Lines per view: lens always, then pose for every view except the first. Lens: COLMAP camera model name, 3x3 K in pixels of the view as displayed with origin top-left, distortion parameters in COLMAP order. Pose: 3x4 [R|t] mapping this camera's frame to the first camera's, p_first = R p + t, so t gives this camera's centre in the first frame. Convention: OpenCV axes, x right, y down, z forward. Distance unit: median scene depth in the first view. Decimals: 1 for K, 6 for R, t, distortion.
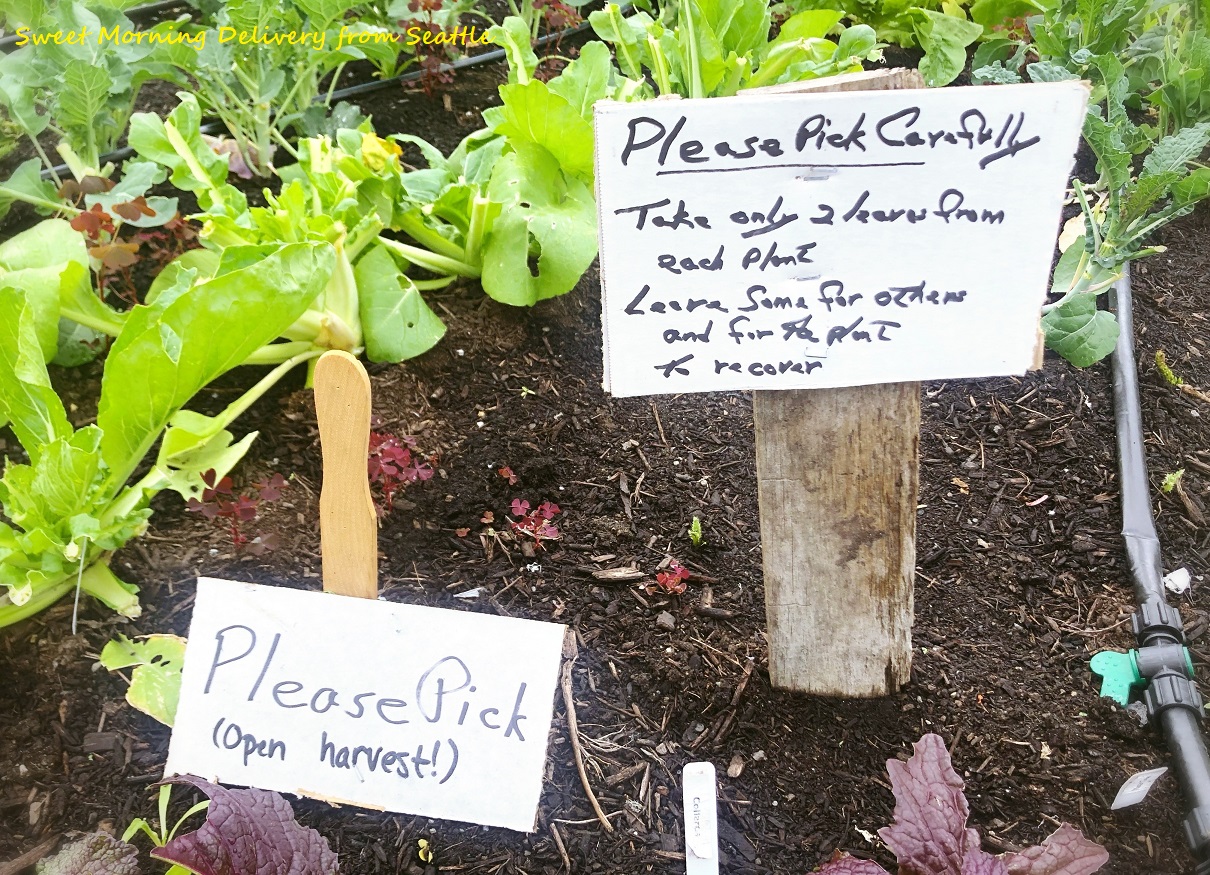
lens RADIAL K [[997.9, 0, 589.5], [0, 997.9, 381.2], [0, 0, 1]] dist [0.023018, 0.000144]
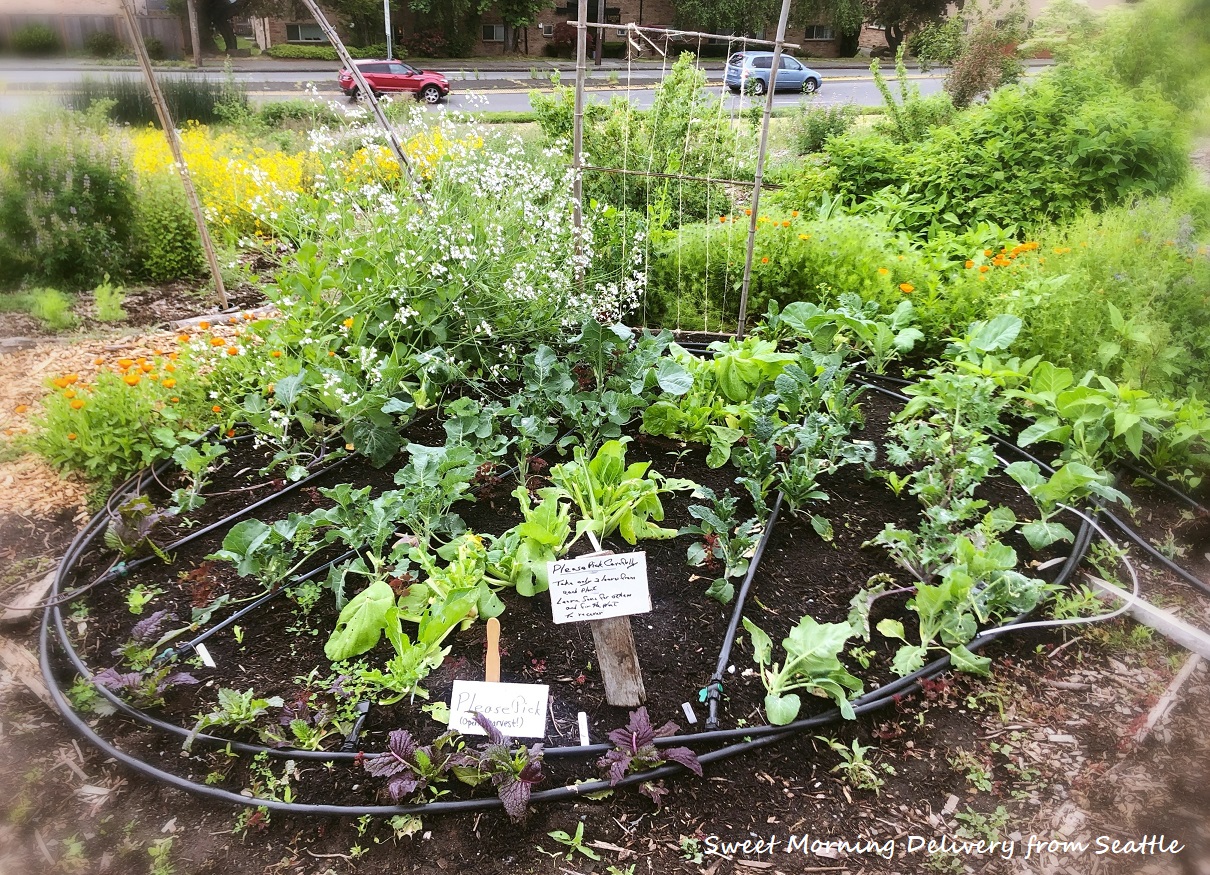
lens RADIAL K [[997.9, 0, 589.5], [0, 997.9, 381.2], [0, 0, 1]] dist [0.023018, 0.000144]
pose [[0.997419, -0.069483, 0.018091, 0.137114], [0.071790, 0.969132, -0.235860, 0.023309], [-0.001145, 0.236550, 0.971619, -2.863733]]
